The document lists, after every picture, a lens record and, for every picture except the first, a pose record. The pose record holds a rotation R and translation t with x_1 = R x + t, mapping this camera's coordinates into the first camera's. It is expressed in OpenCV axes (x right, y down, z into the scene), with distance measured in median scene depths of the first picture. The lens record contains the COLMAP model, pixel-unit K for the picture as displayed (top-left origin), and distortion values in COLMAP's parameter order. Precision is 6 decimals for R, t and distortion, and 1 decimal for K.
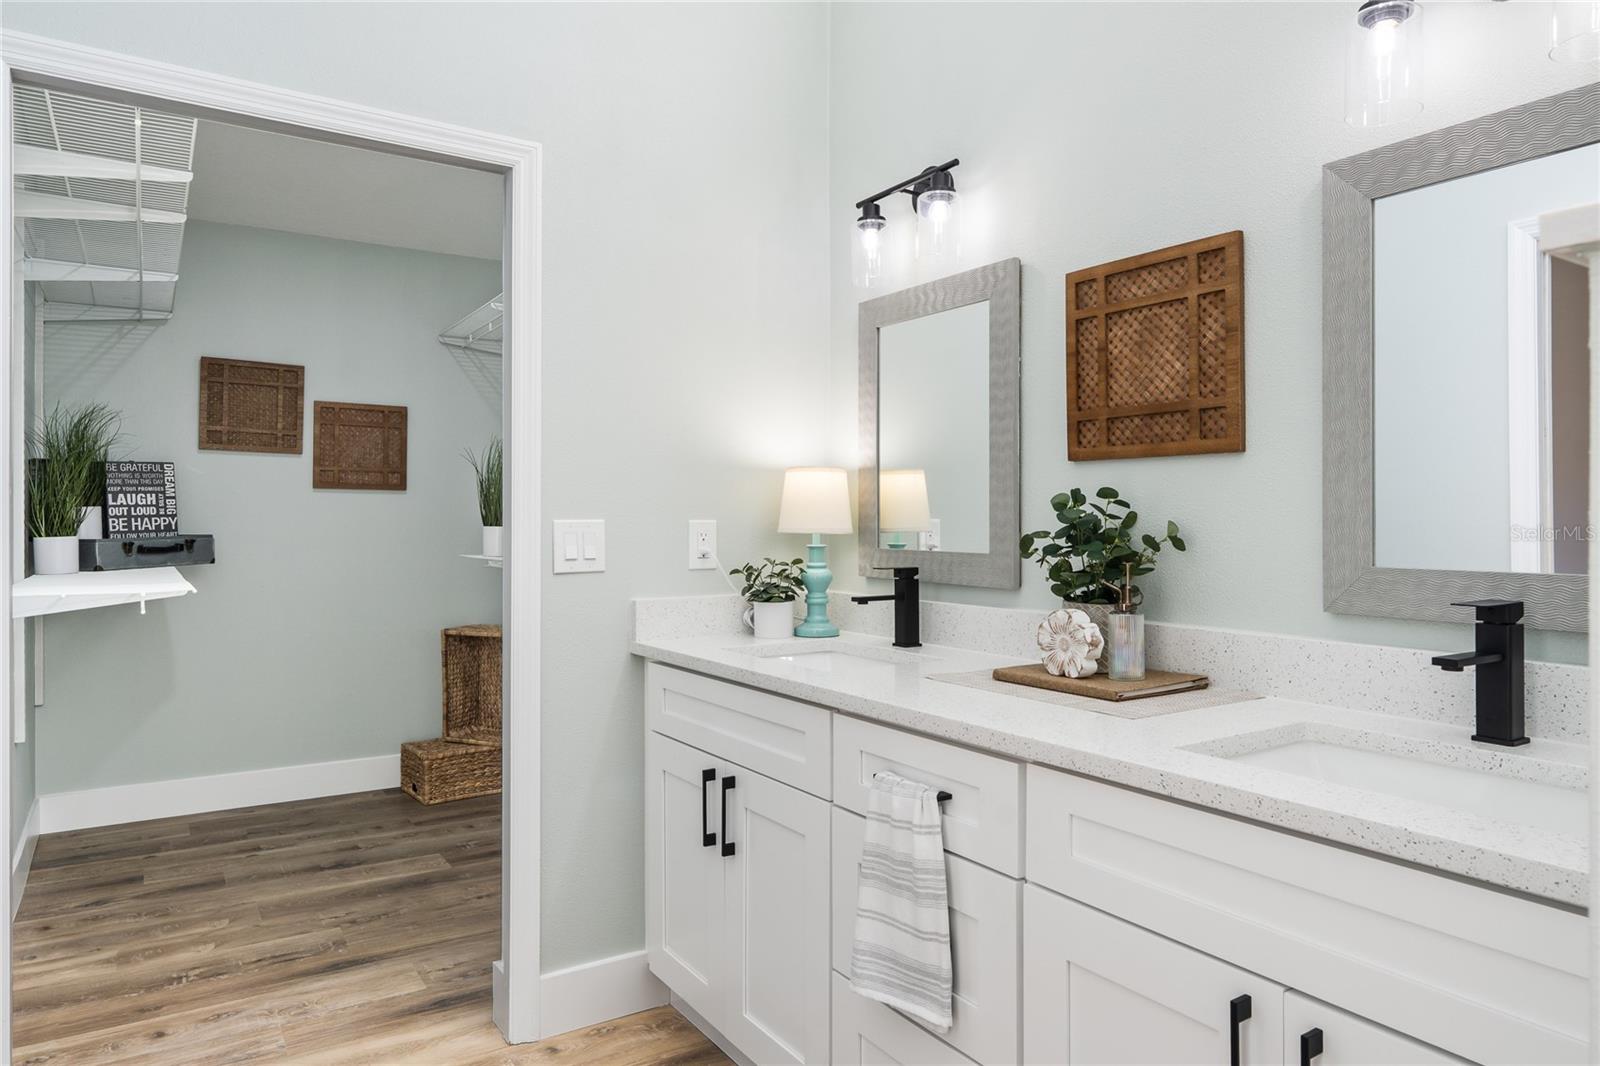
lens RADIAL K [[1003.9, 0, 800.0], [0, 1003.9, 533.0], [0, 0, 1]] dist [-0.000869, 0.001607]
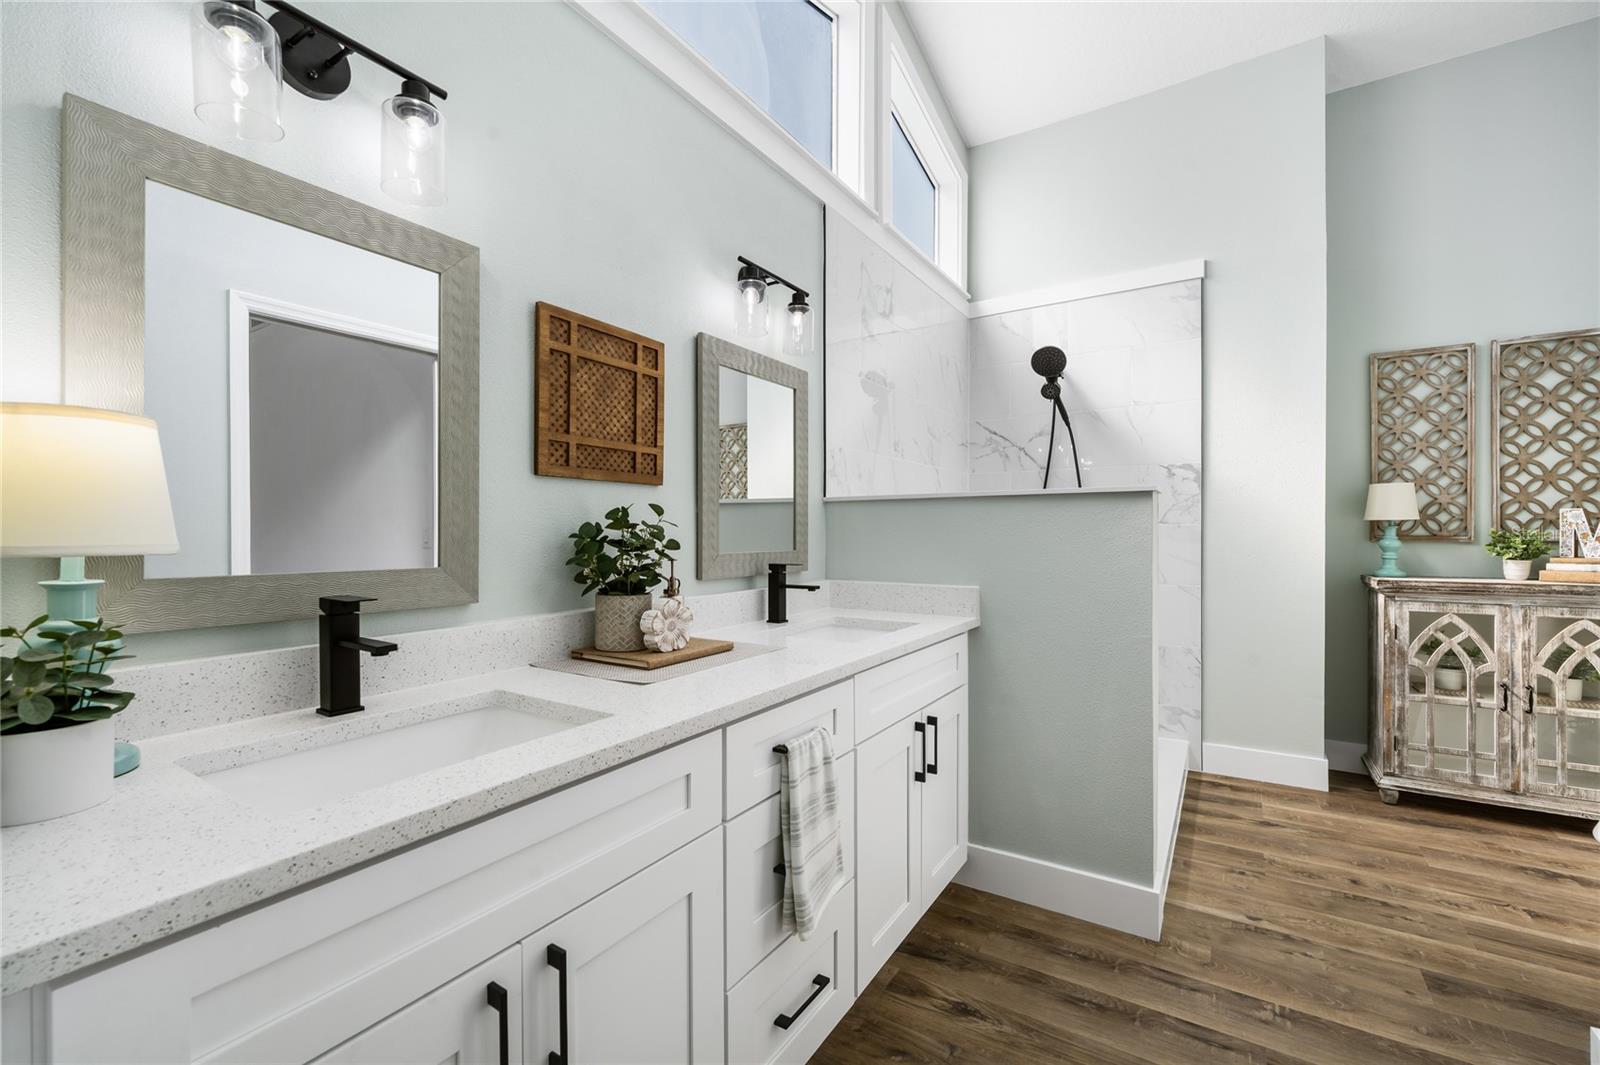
lens RADIAL K [[659.9, 0, 800.7], [0, 659.9, 535.4], [0, 0, 1]] dist [-0.001660, -0.000490]
pose [[-0.405164, -0.011063, 0.914177, -0.551803], [0.005145, 0.999883, 0.014380, -0.015464], [-0.914230, 0.010530, -0.405060, 1.134917]]
